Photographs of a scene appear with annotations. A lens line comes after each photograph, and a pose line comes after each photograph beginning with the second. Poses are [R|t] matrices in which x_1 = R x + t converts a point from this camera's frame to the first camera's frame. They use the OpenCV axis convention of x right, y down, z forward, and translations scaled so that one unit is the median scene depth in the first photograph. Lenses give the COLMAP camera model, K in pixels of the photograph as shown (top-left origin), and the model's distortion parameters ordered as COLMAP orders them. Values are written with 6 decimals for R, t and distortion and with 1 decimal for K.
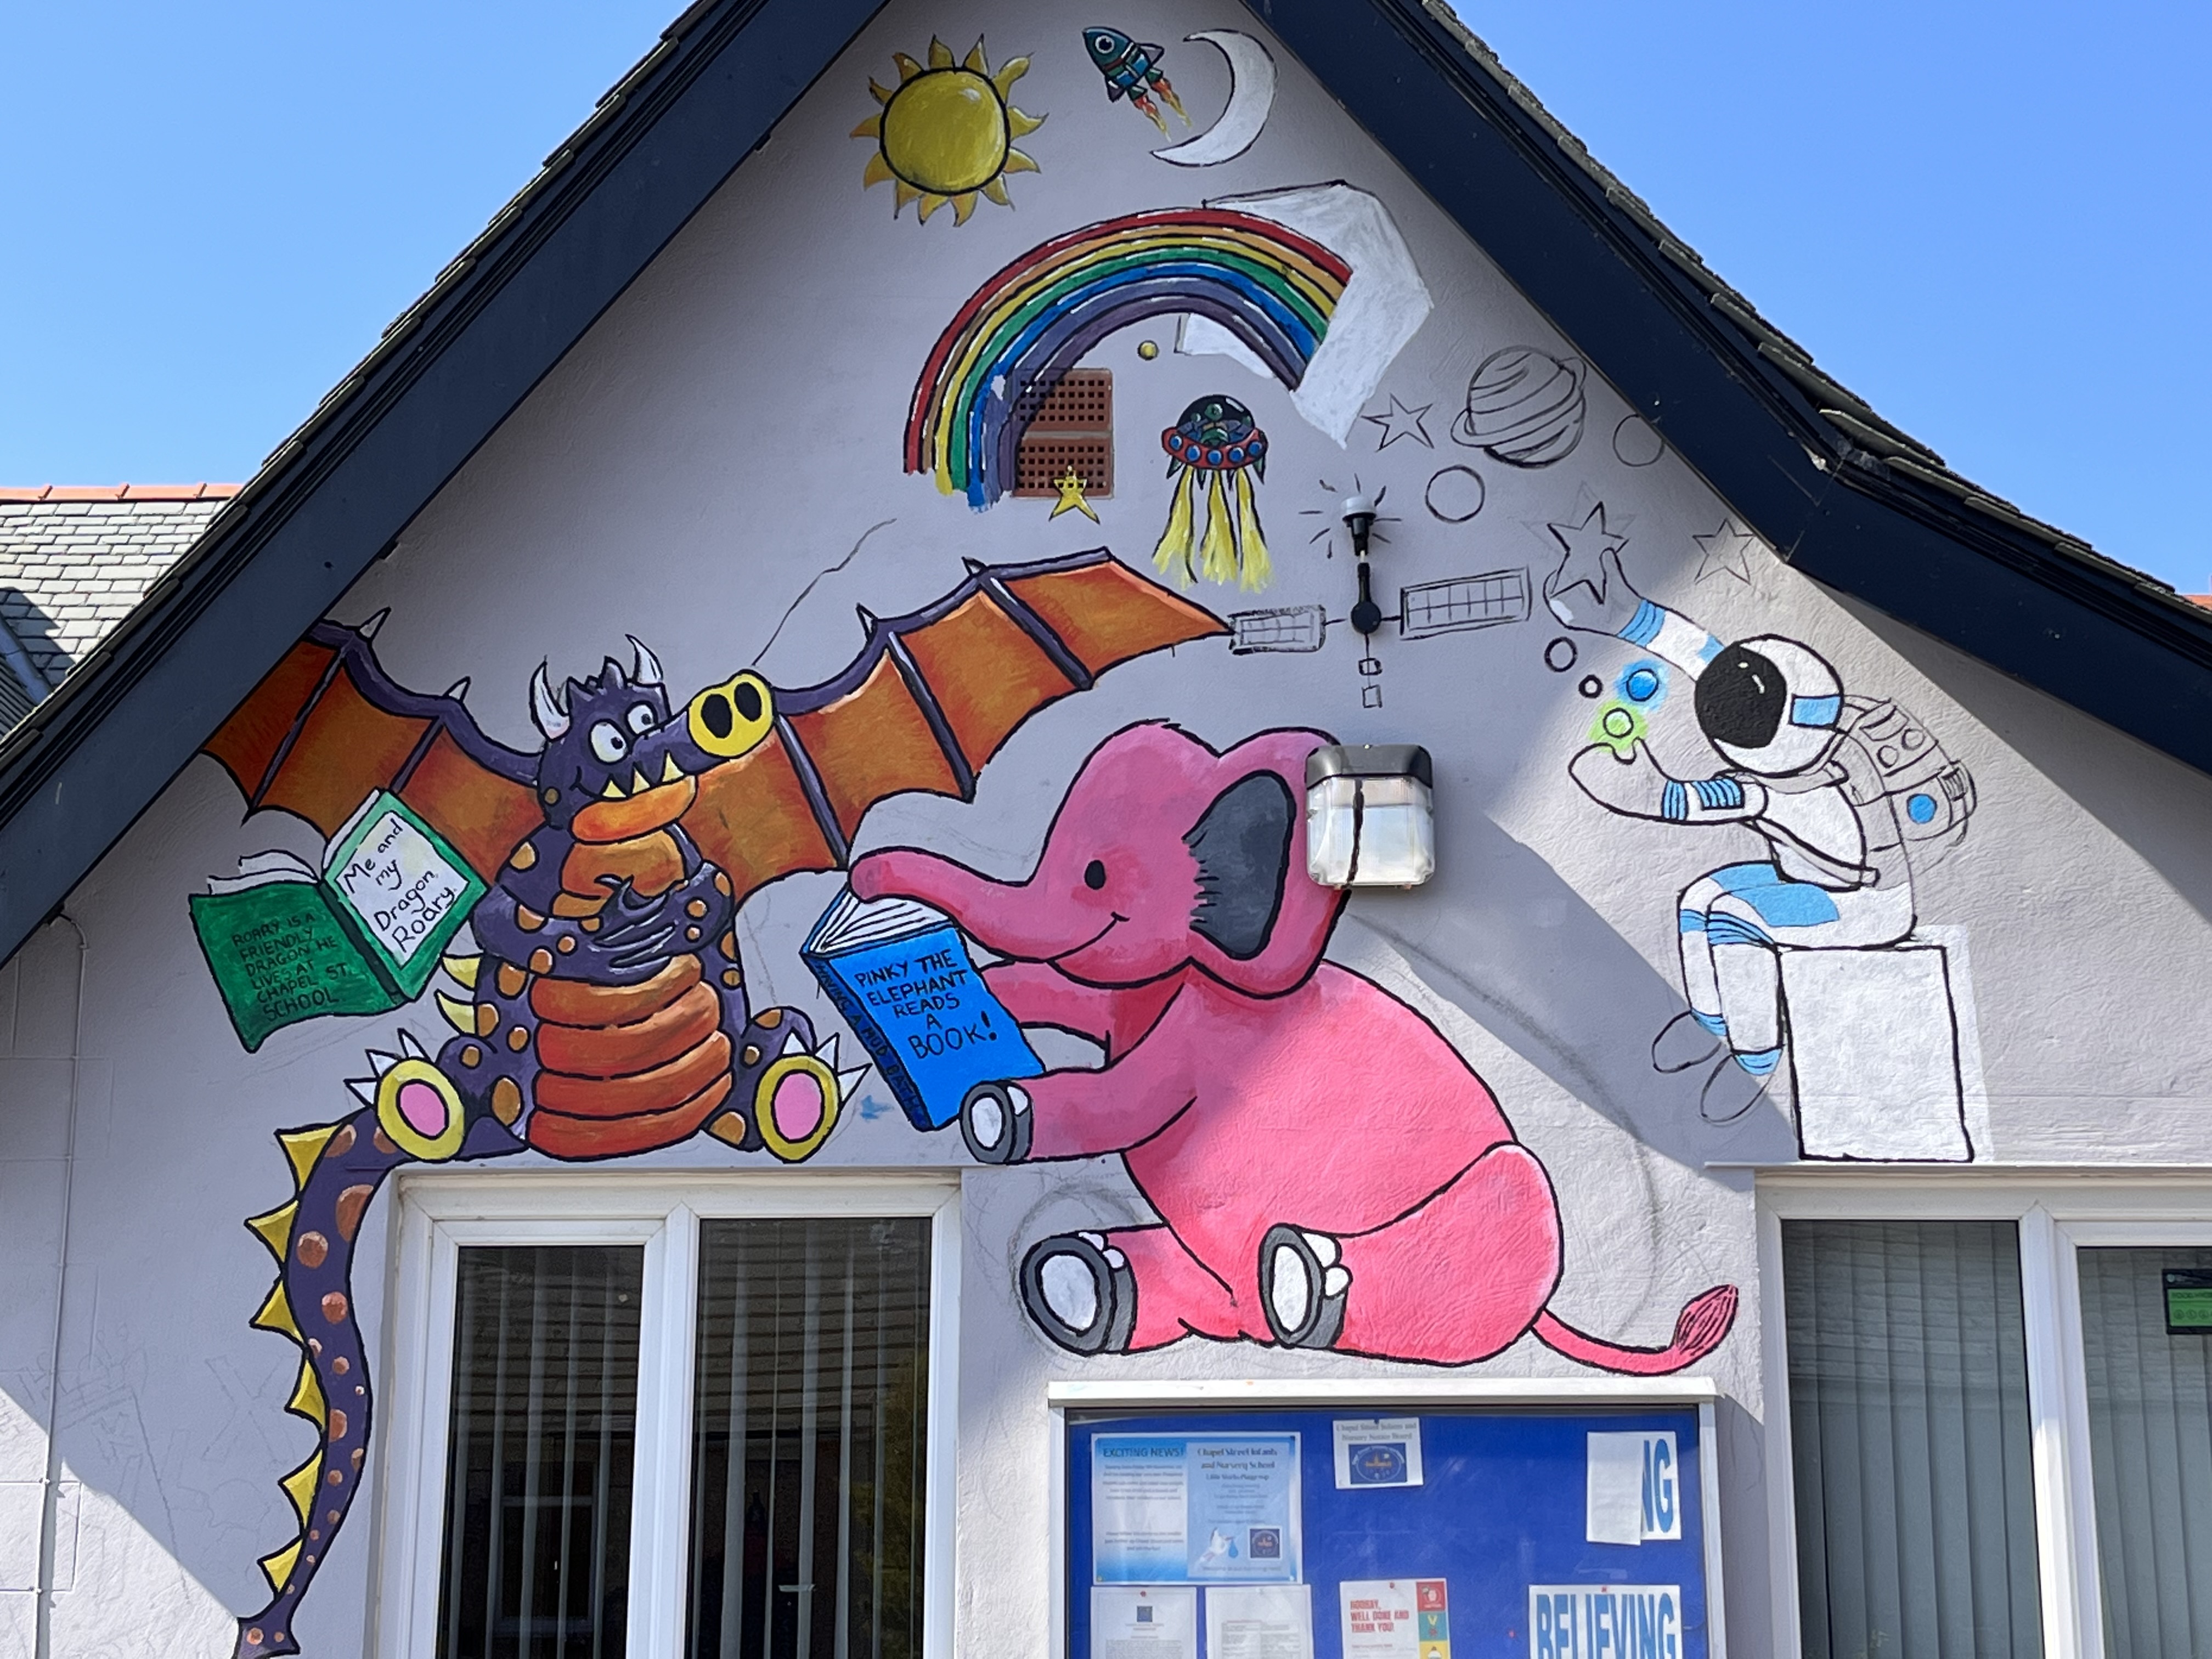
lens RADIAL K [[3645.3, 0, 1144.2], [0, 3645.3, 784.6], [0, 0, 1]] dist [0.080941, 0.000000]
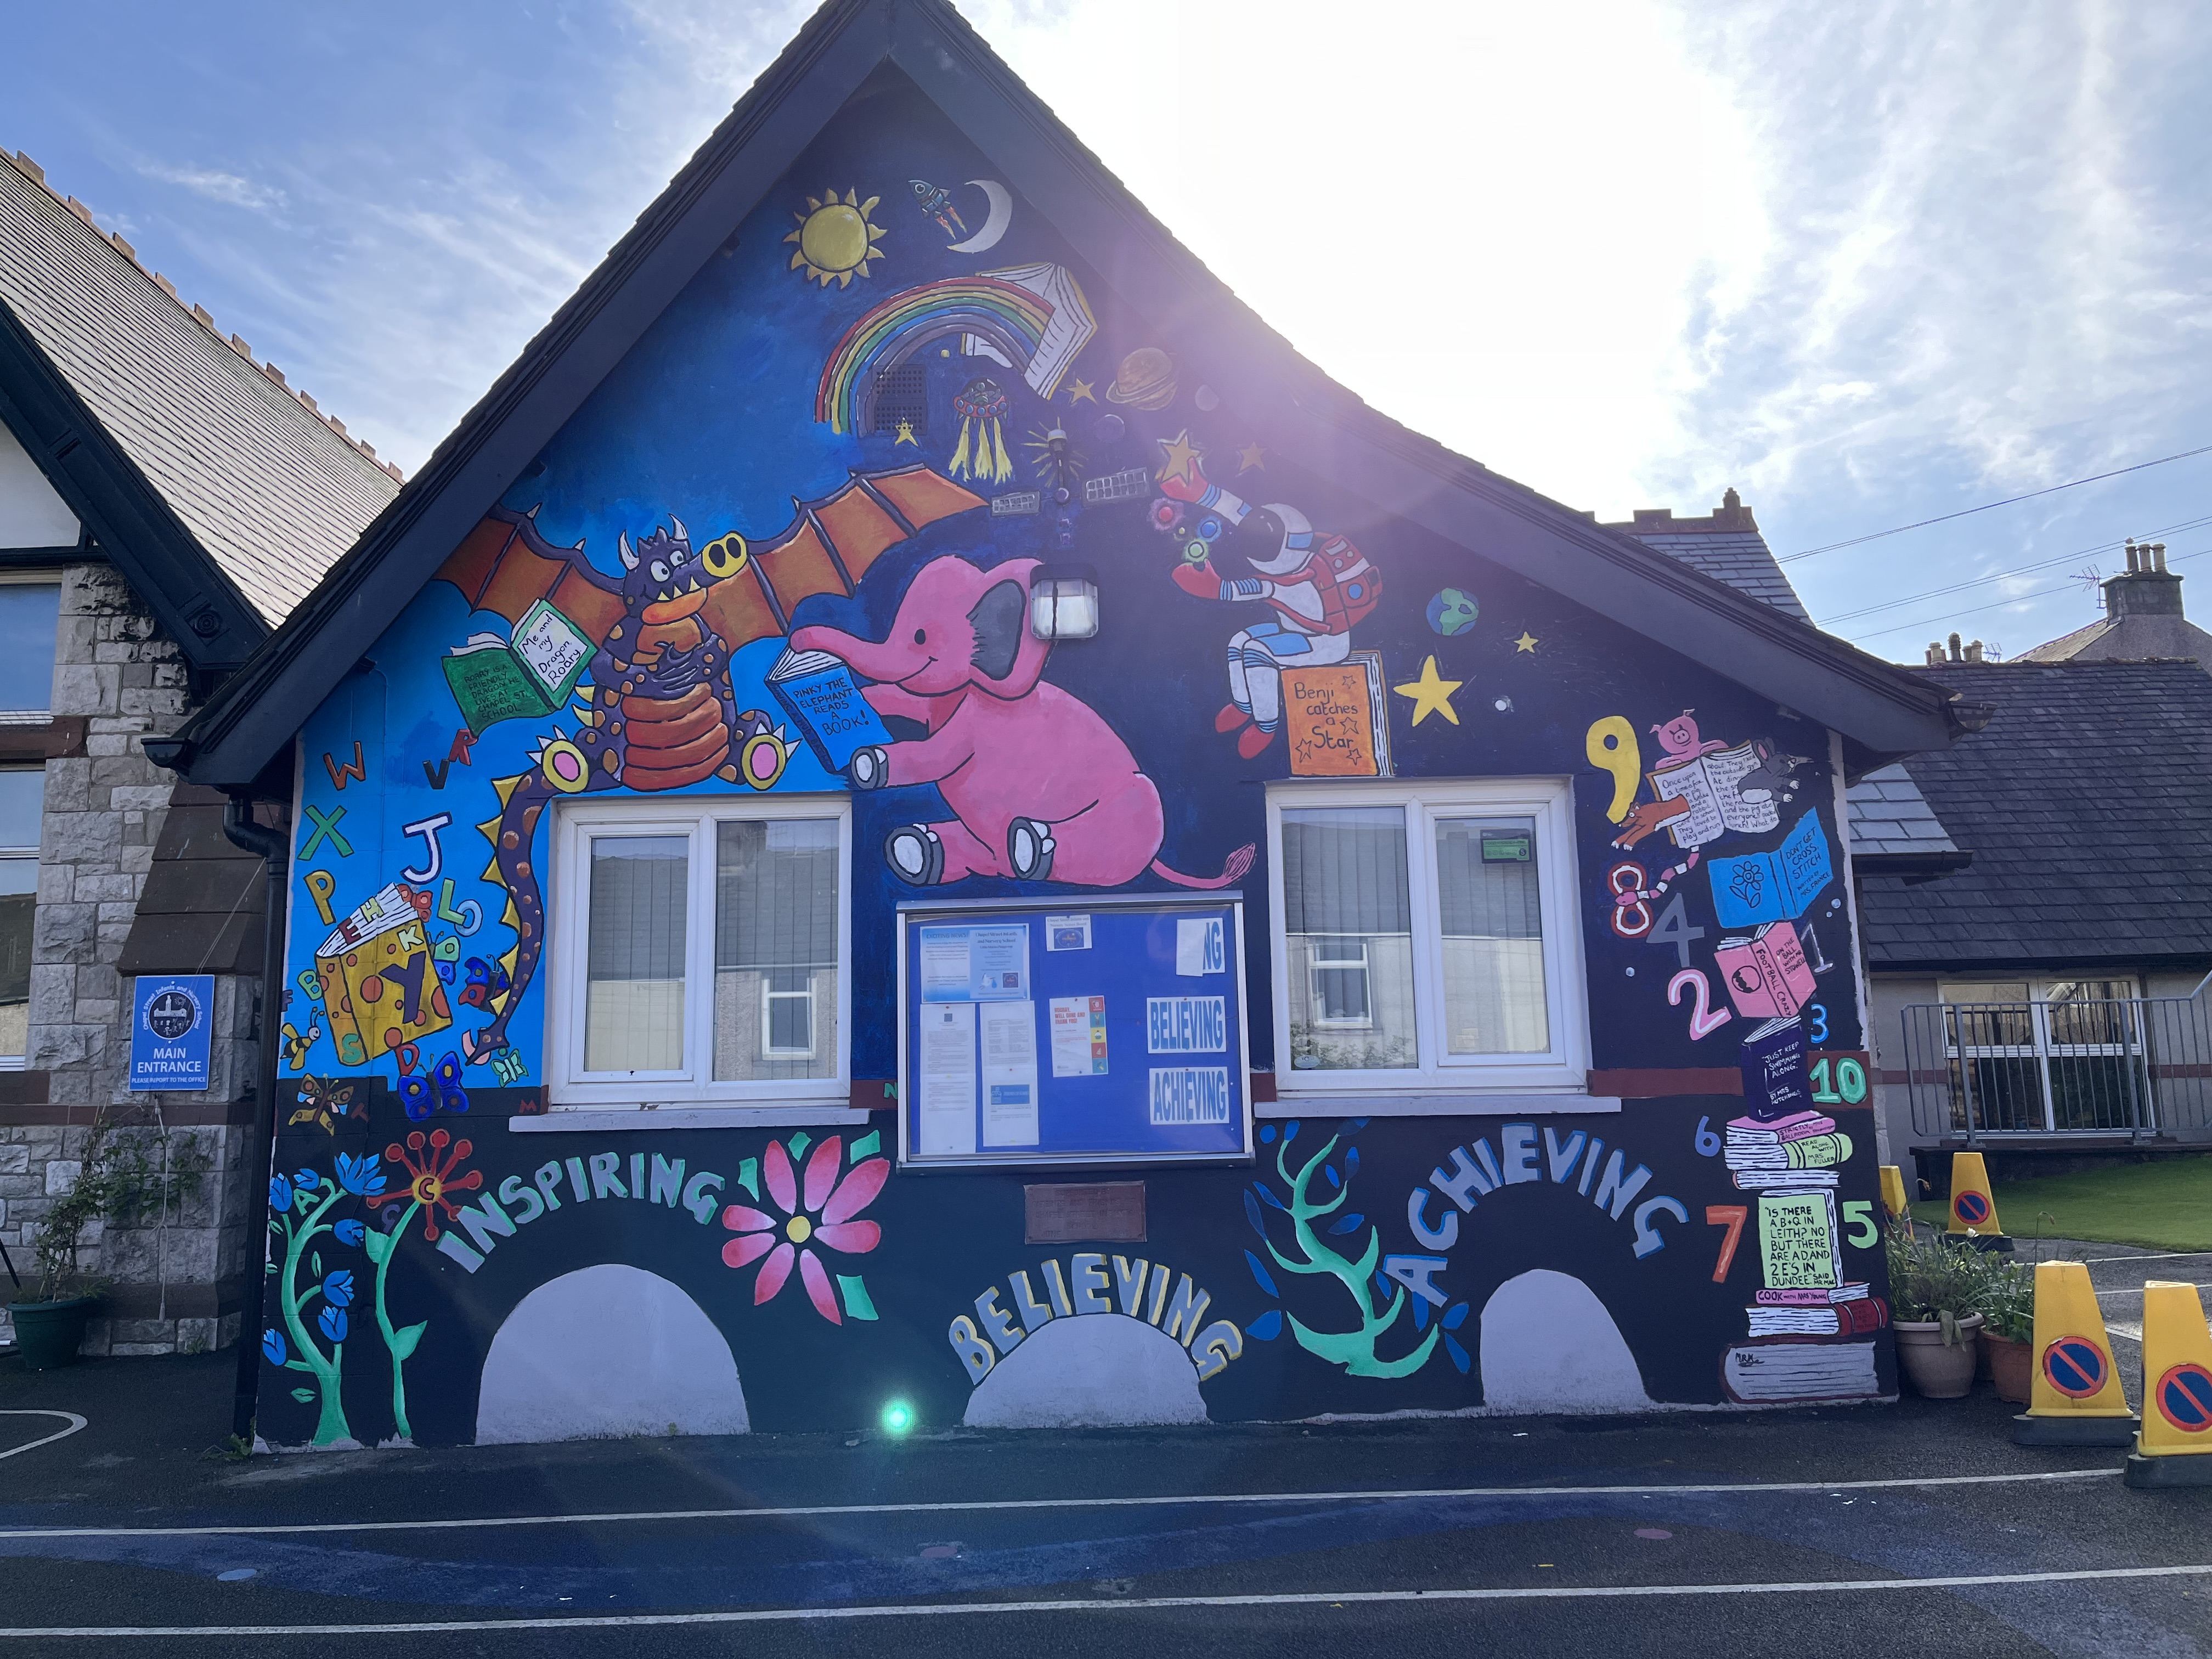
lens RADIAL K [[1694.8, 0, 1108.9], [0, 1694.8, 829.7], [0, 0, 1]] dist [0.064879, -0.079706]
pose [[0.999776, -0.021090, 0.001508, 0.081299], [0.020851, 0.995253, 0.095061, 0.042946], [-0.003506, -0.095008, 0.995470, 0.115267]]
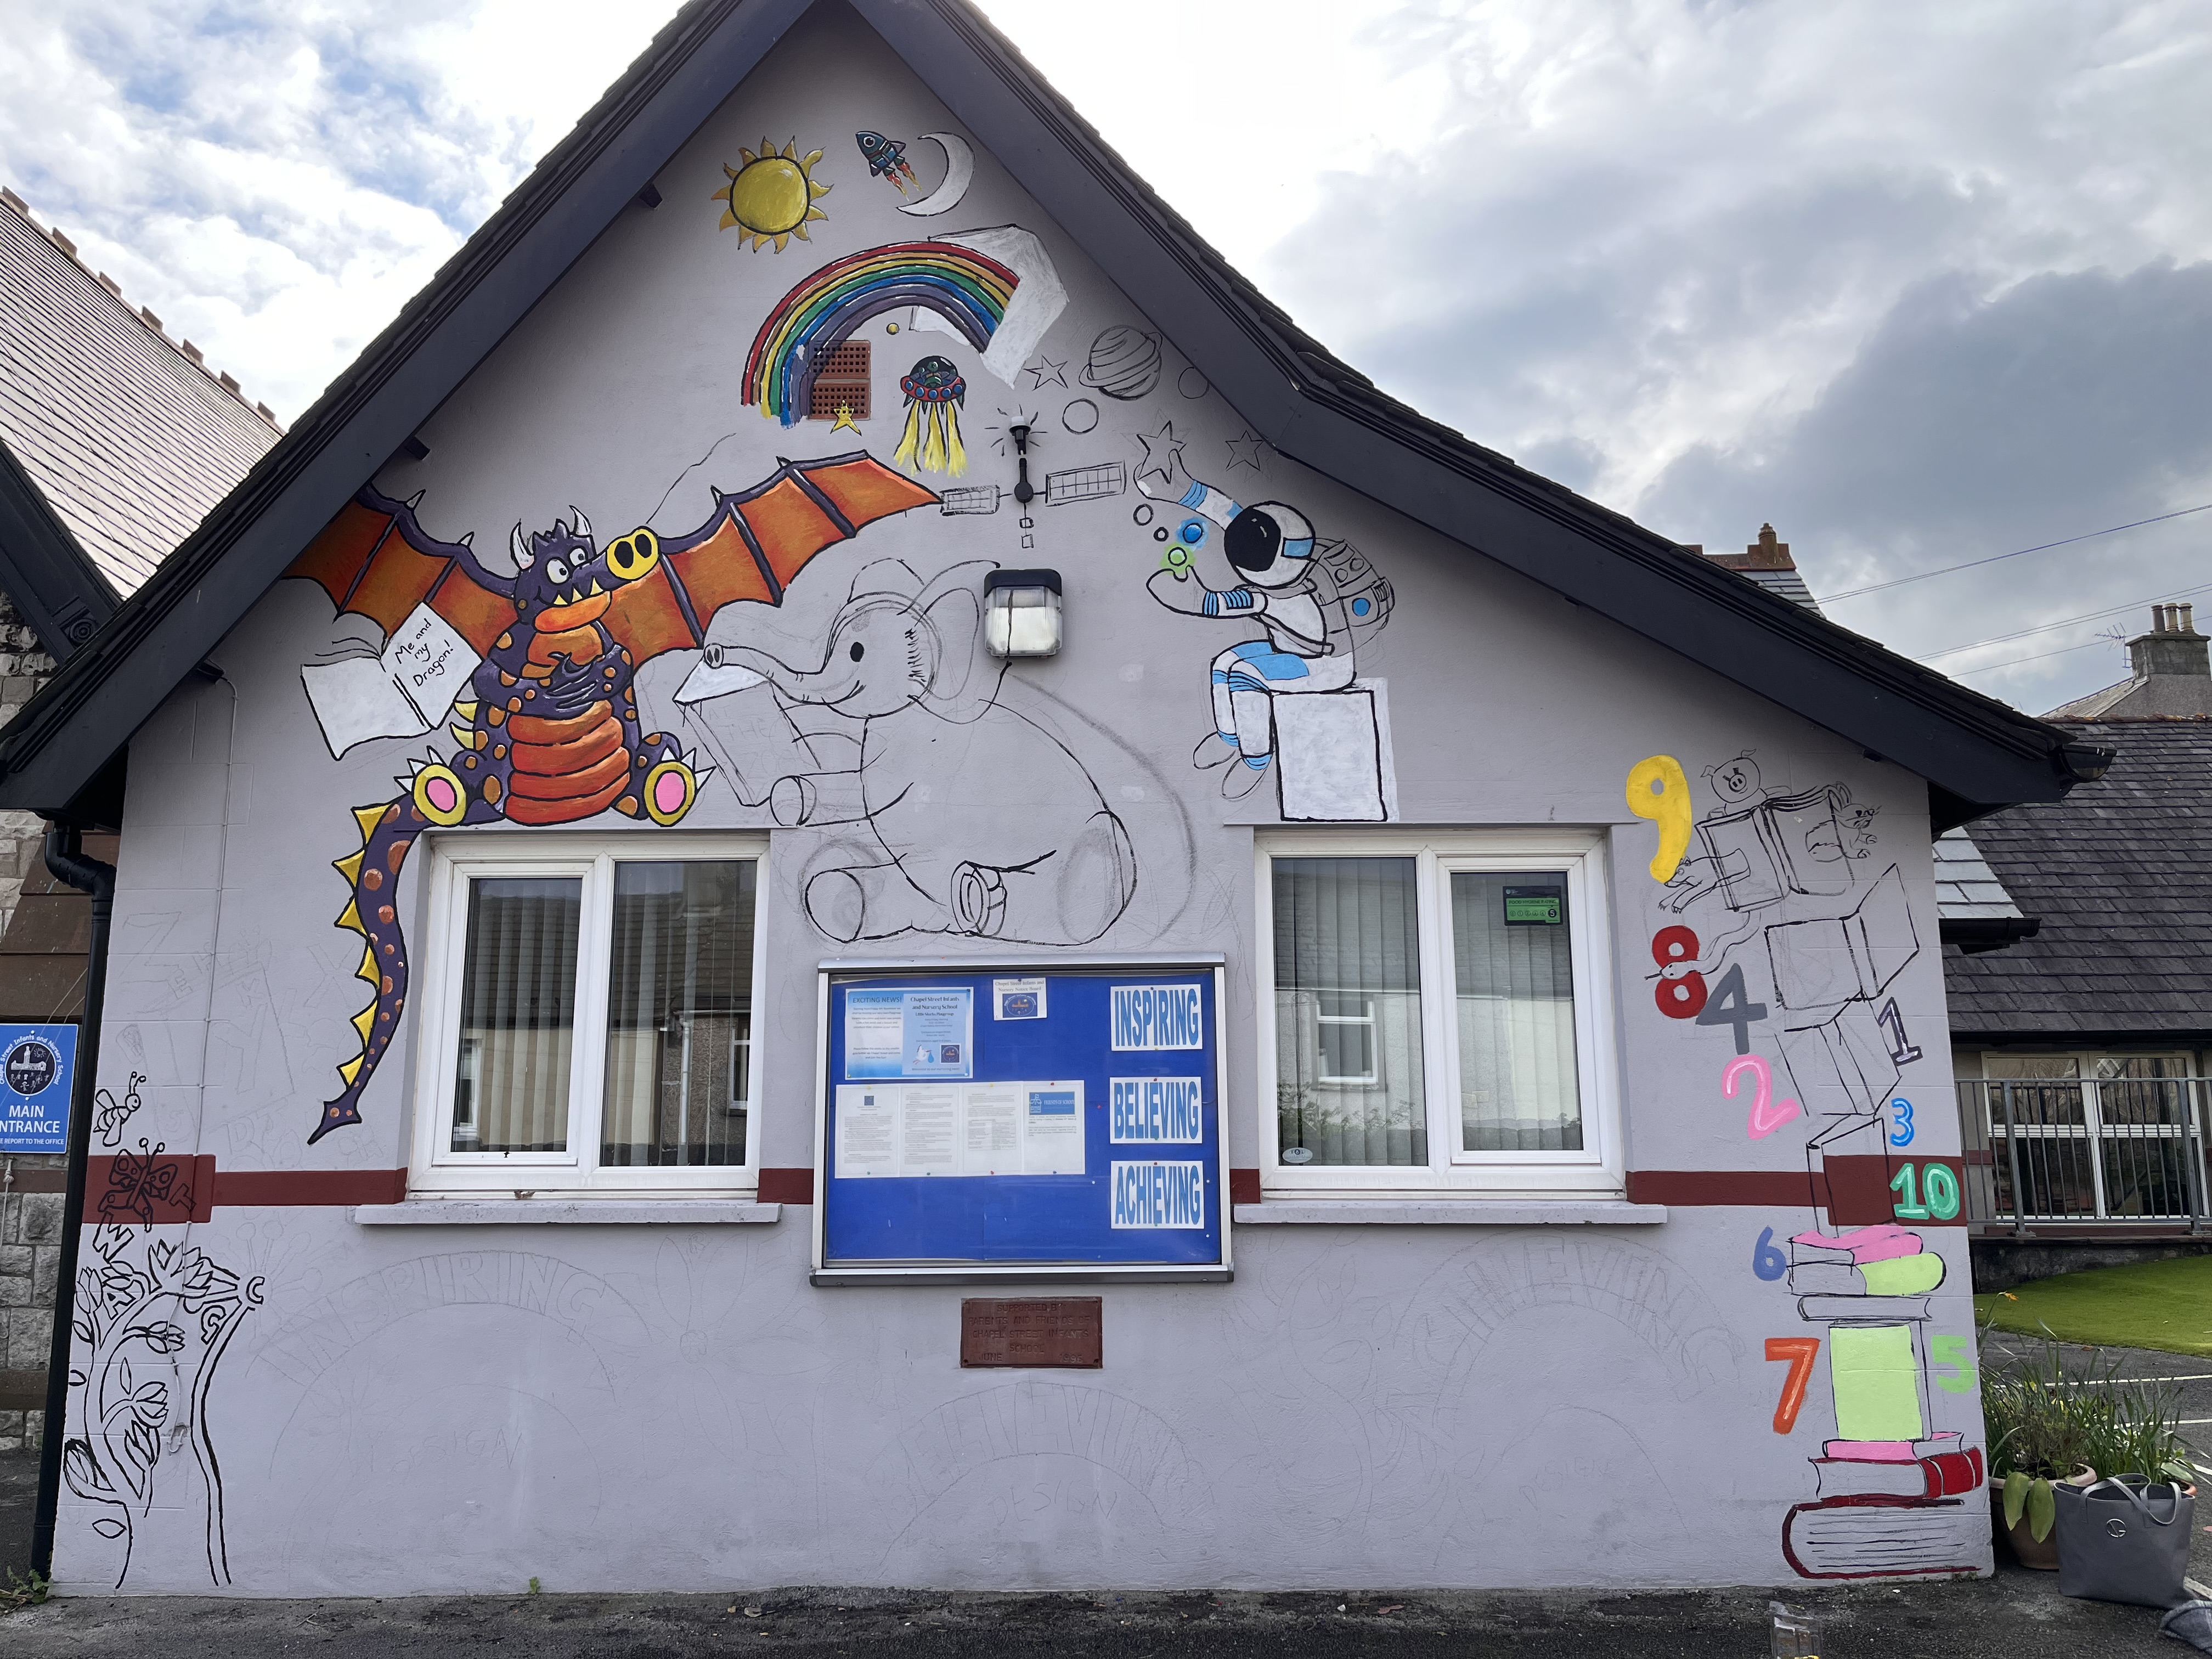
lens RADIAL K [[1694.8, 0, 1110.7], [0, 1694.8, 833.9], [0, 0, 1]] dist [0.064879, -0.079706]
pose [[0.999989, -0.004412, -0.001578, 0.101683], [0.004512, 0.997511, 0.070362, 0.053556], [0.001264, -0.070368, 0.997520, 0.238040]]
